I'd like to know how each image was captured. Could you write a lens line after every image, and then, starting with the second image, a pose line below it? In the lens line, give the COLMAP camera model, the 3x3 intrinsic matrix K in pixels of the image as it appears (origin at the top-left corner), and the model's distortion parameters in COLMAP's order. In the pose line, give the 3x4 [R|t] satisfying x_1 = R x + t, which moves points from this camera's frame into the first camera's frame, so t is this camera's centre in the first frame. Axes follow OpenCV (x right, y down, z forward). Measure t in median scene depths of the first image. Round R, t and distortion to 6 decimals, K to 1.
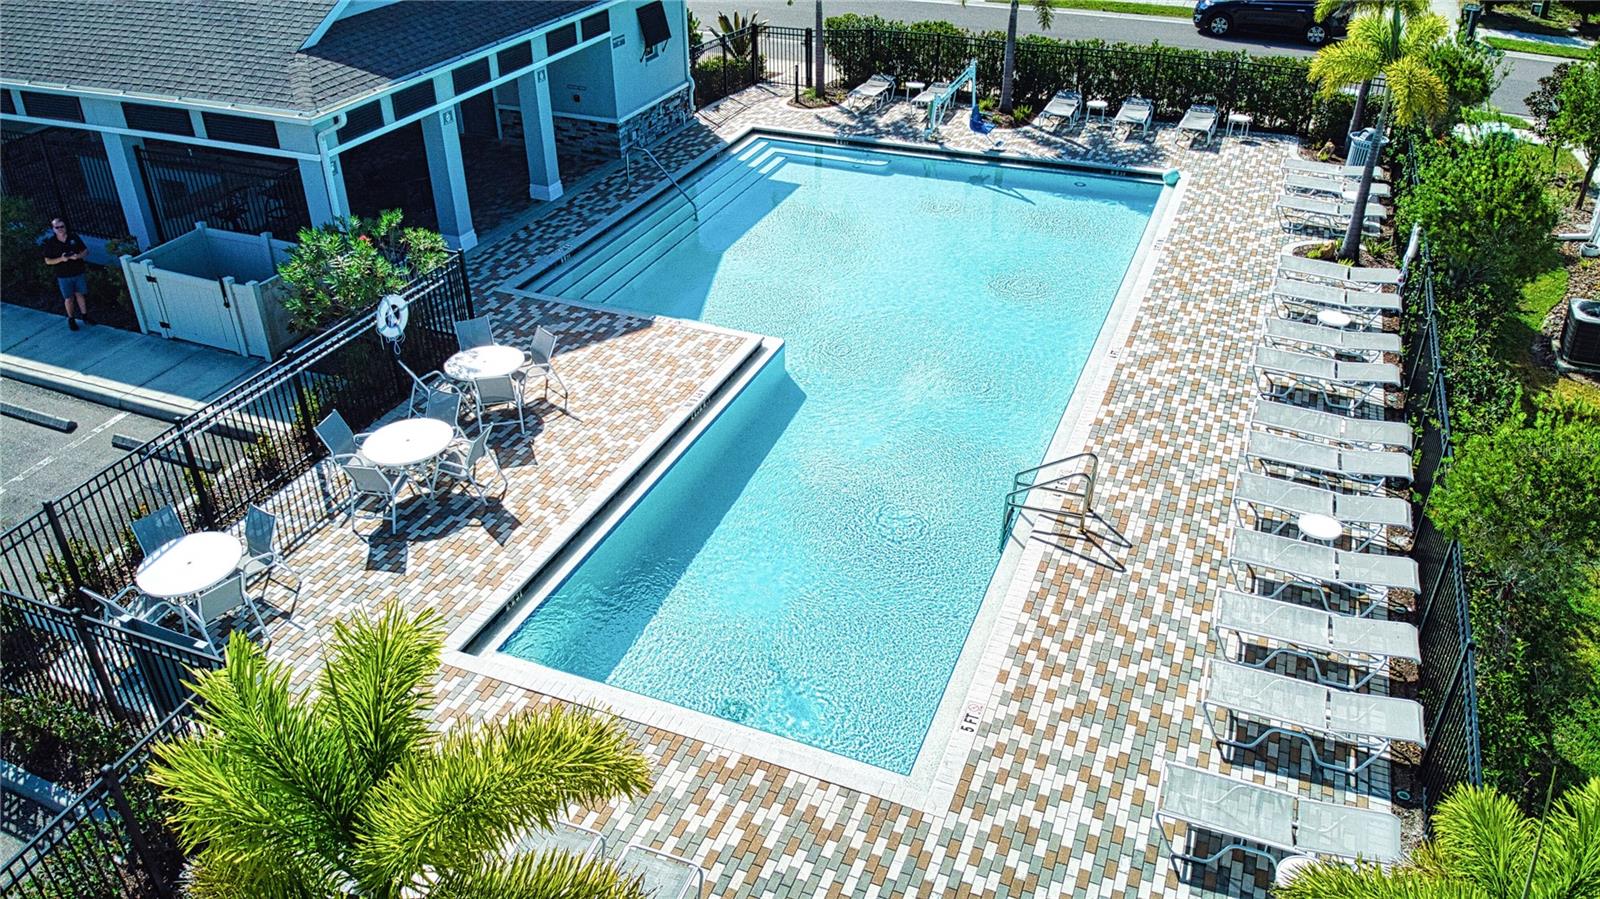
lens RADIAL K [[1165.4, 0, 797.2], [0, 1165.4, 472.4], [0, 0, 1]] dist [0.109046, -0.226354]
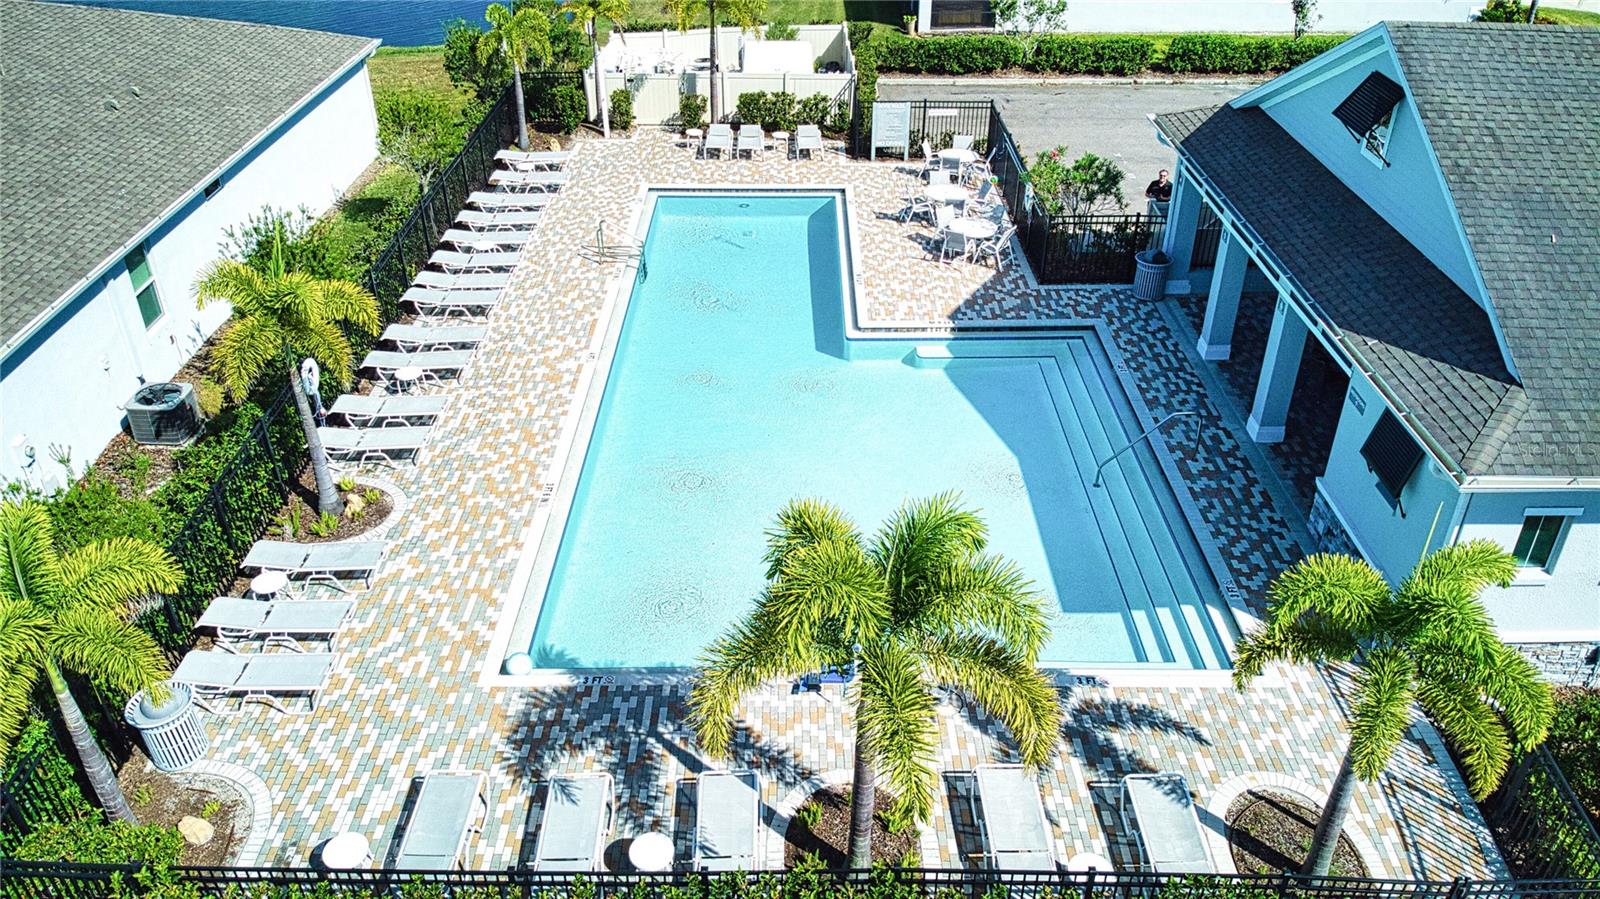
lens RADIAL K [[1172.5, 0, 800.0], [0, 1172.5, 449.5], [0, 0, 1]] dist [0.255103, -0.615977]
pose [[-0.925566, 0.207518, -0.316644, 0.438536], [-0.198843, 0.445266, 0.873040, -1.094555], [0.322163, 0.871019, -0.370860, 1.470400]]
